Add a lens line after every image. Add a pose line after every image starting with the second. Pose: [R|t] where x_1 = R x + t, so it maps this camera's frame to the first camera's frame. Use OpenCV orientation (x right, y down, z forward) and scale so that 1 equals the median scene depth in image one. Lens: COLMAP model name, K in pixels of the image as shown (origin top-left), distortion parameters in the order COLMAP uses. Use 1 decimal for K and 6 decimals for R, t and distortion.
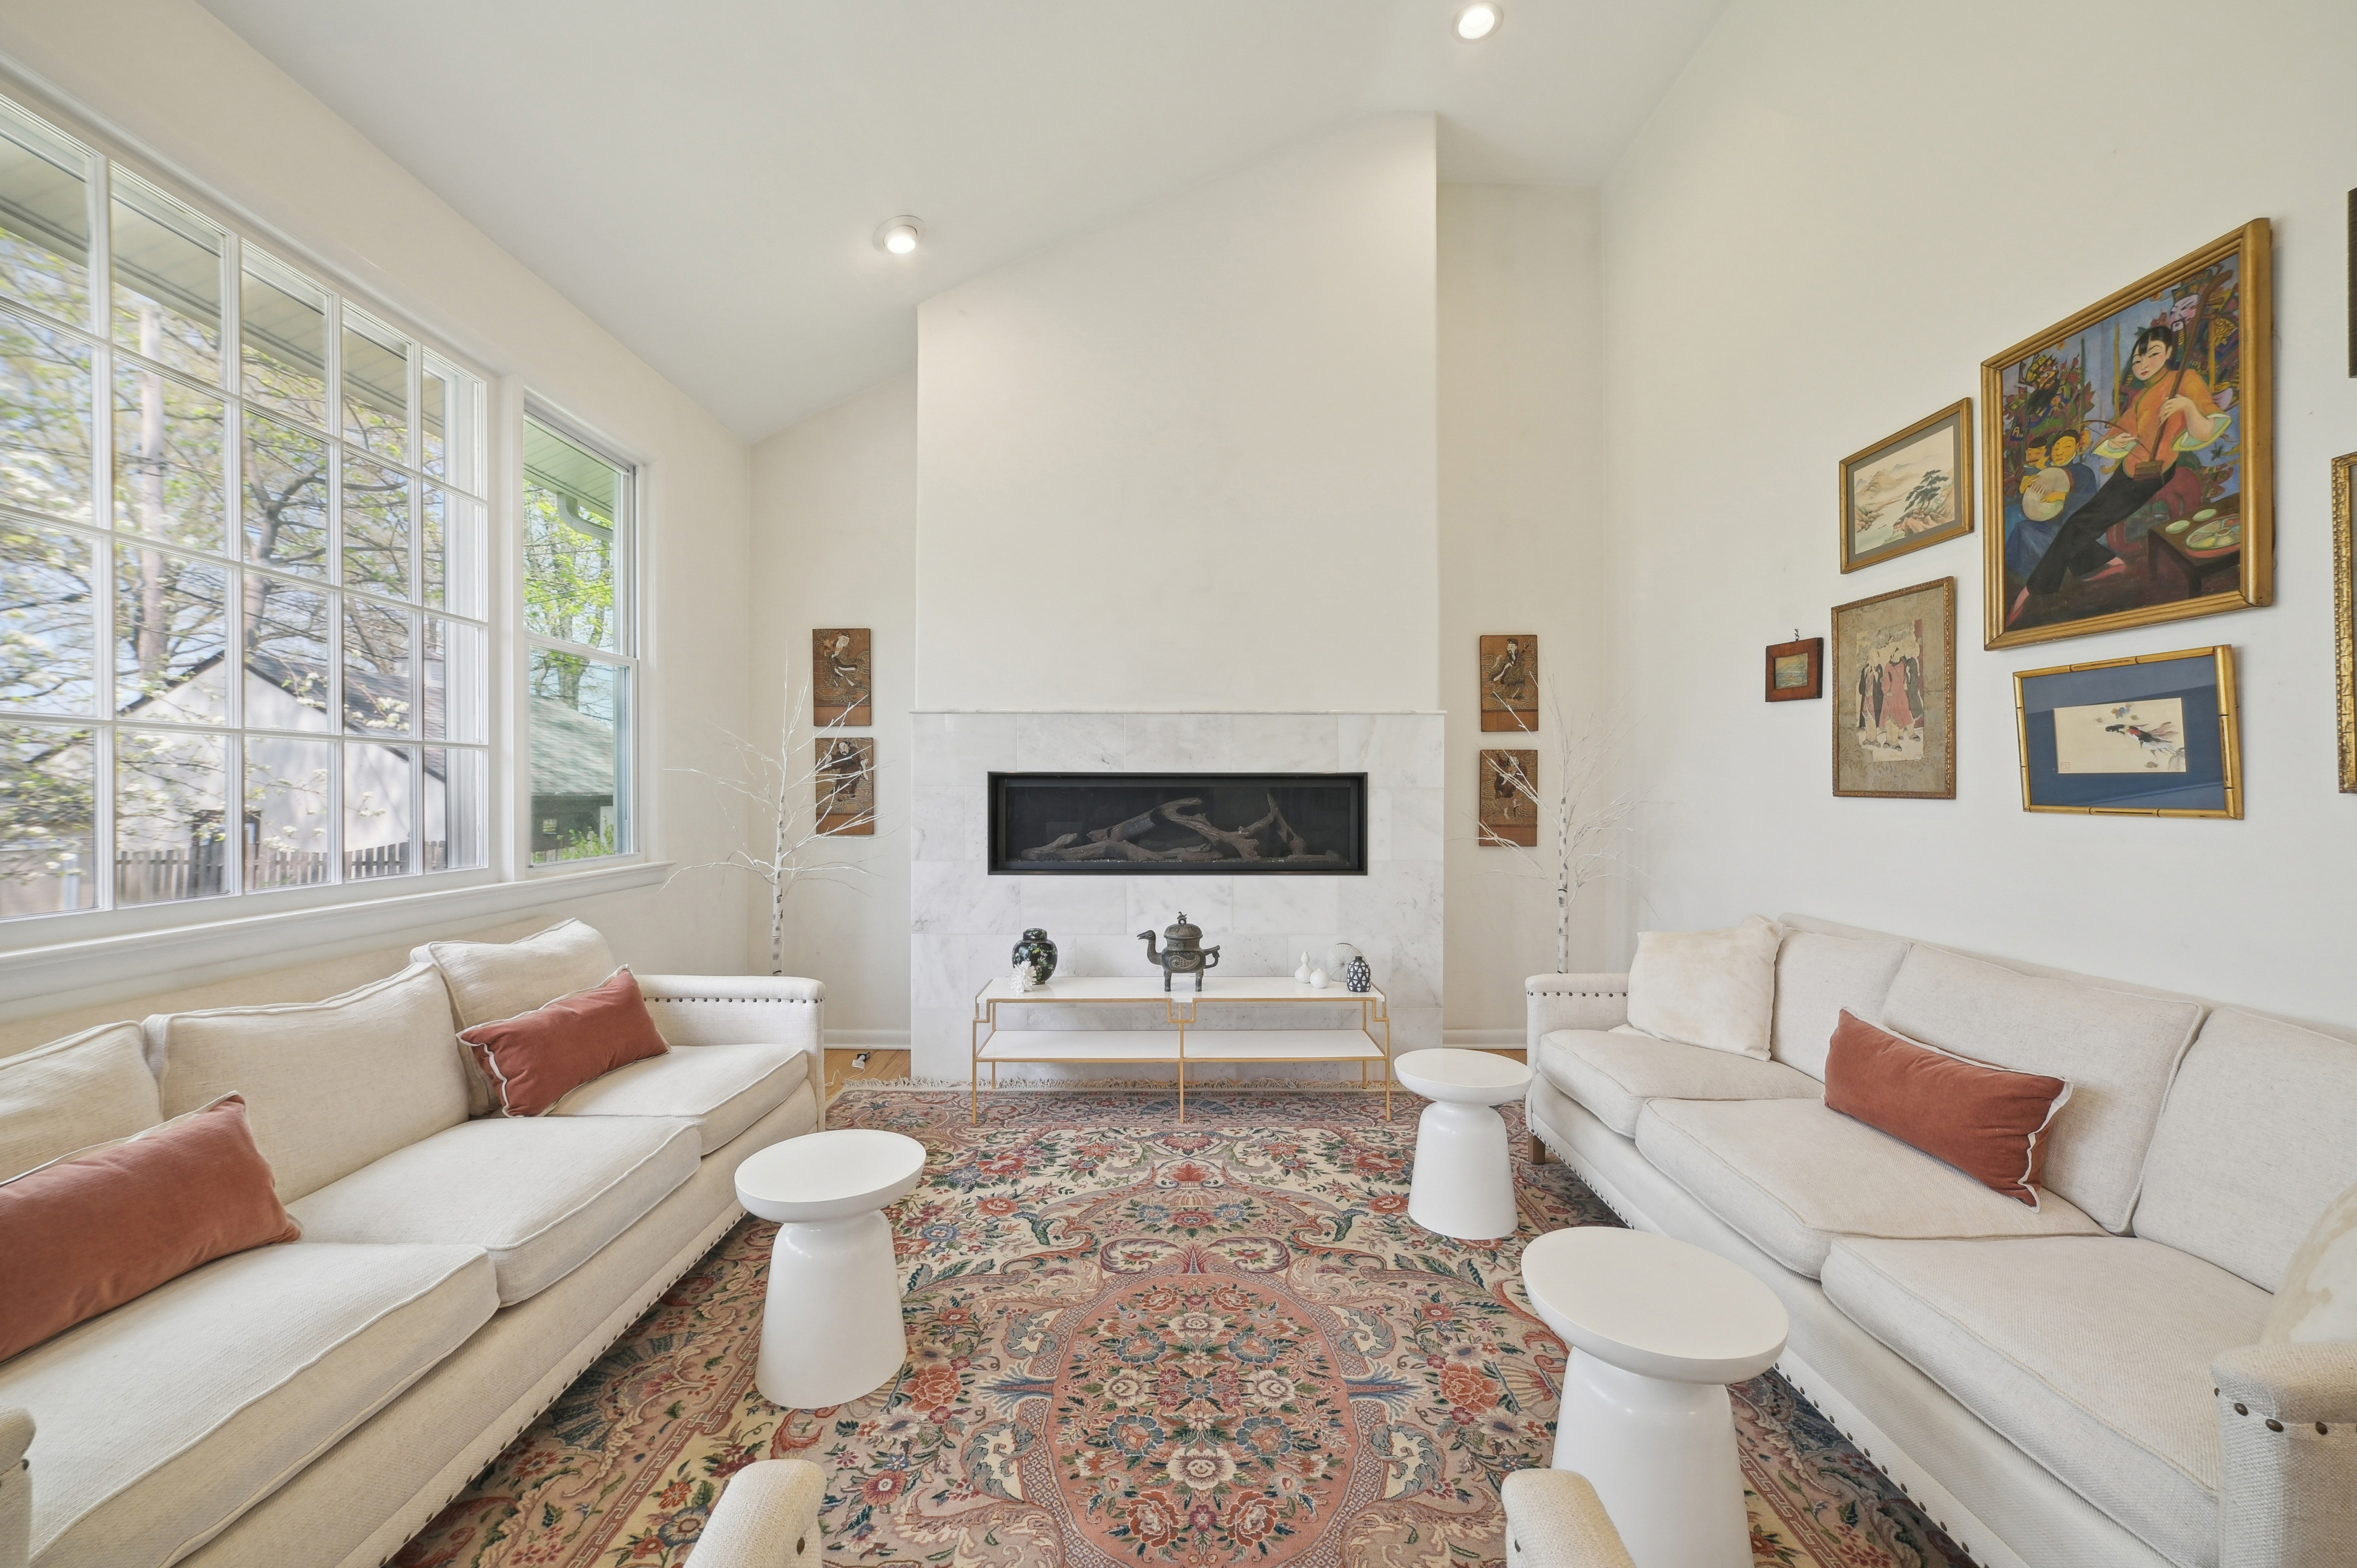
lens RADIAL K [[904.6, 0, 1170.9], [0, 904.6, 785.9], [0, 0, 1]] dist [-0.017756, 0.003963]
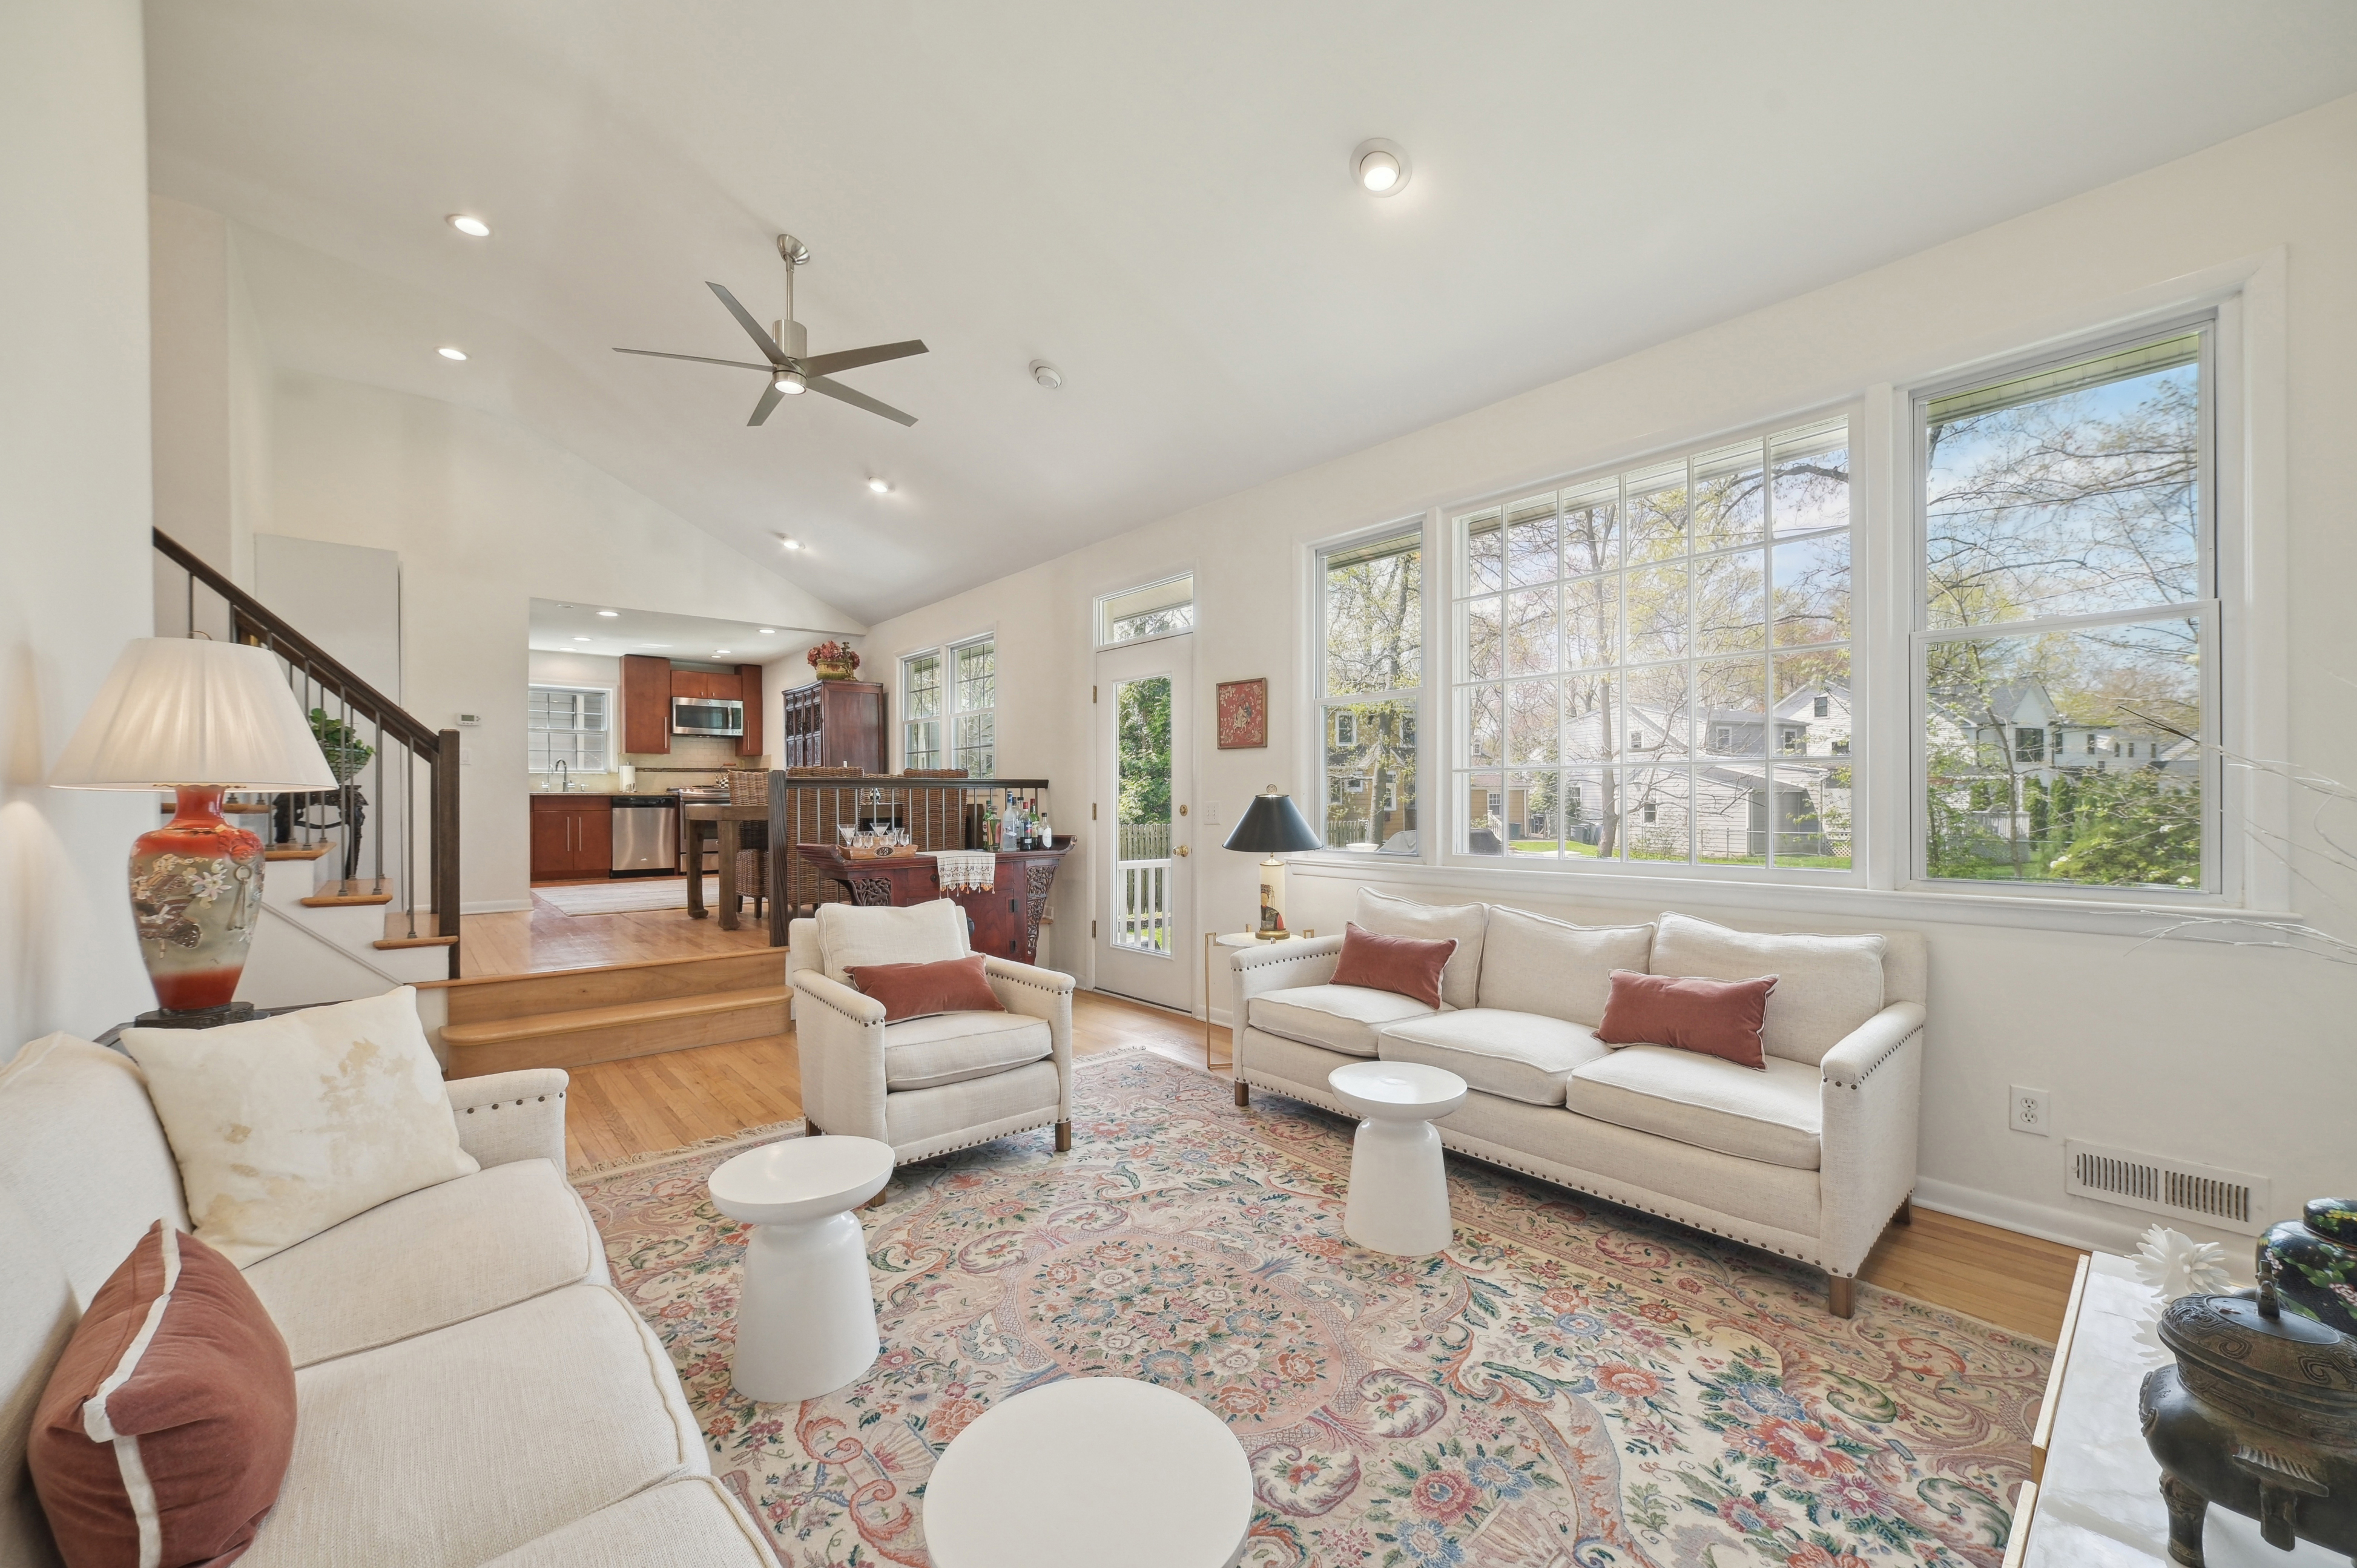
lens RADIAL K [[904.6, 0, 1166.0], [0, 904.6, 800.1], [0, 0, 1]] dist [-0.017756, 0.003963]
pose [[-0.754762, 0.000946, -0.655998, 0.414884], [0.007265, 0.999950, -0.006916, 0.006141], [0.655959, -0.009986, -0.754731, 0.980865]]
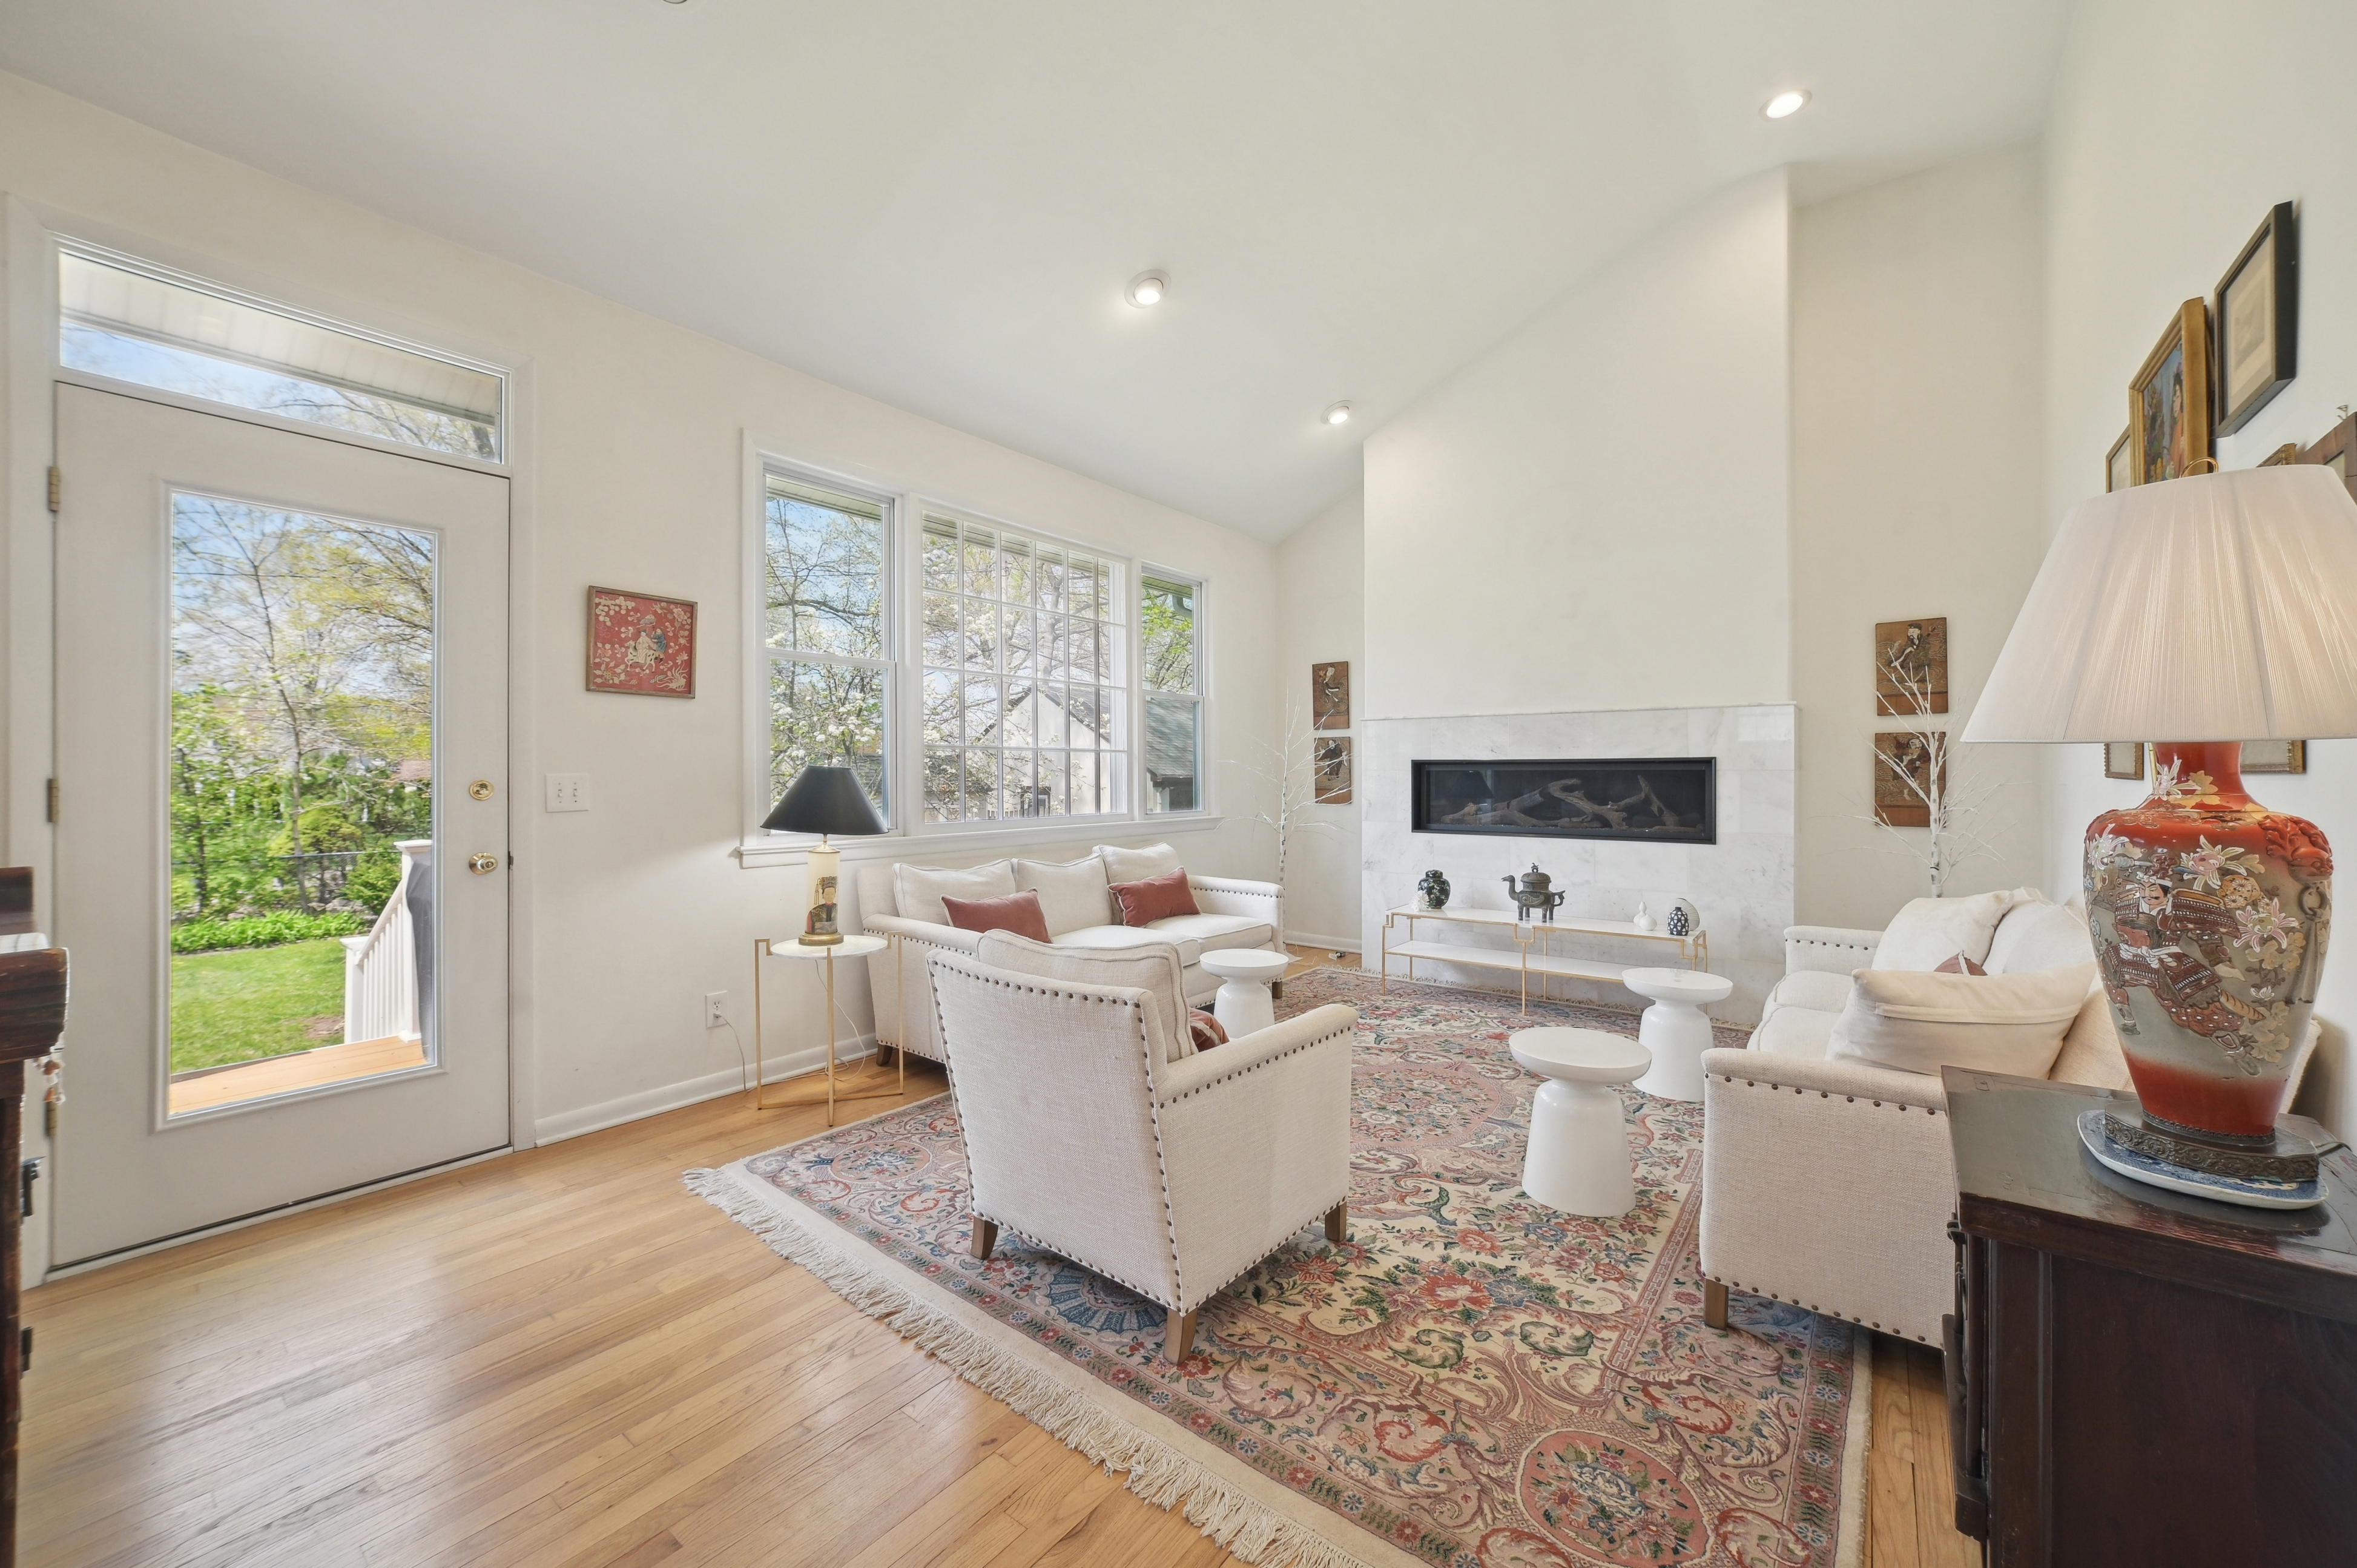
lens RADIAL K [[904.6, 0, 1174.6], [0, 904.6, 764.6], [0, 0, 1]] dist [-0.017756, 0.003963]
pose [[0.788964, -0.007396, -0.614395, 0.413431], [0.005092, 0.999972, -0.005498, -0.002291], [0.614419, 0.001209, 0.788979, -0.383840]]
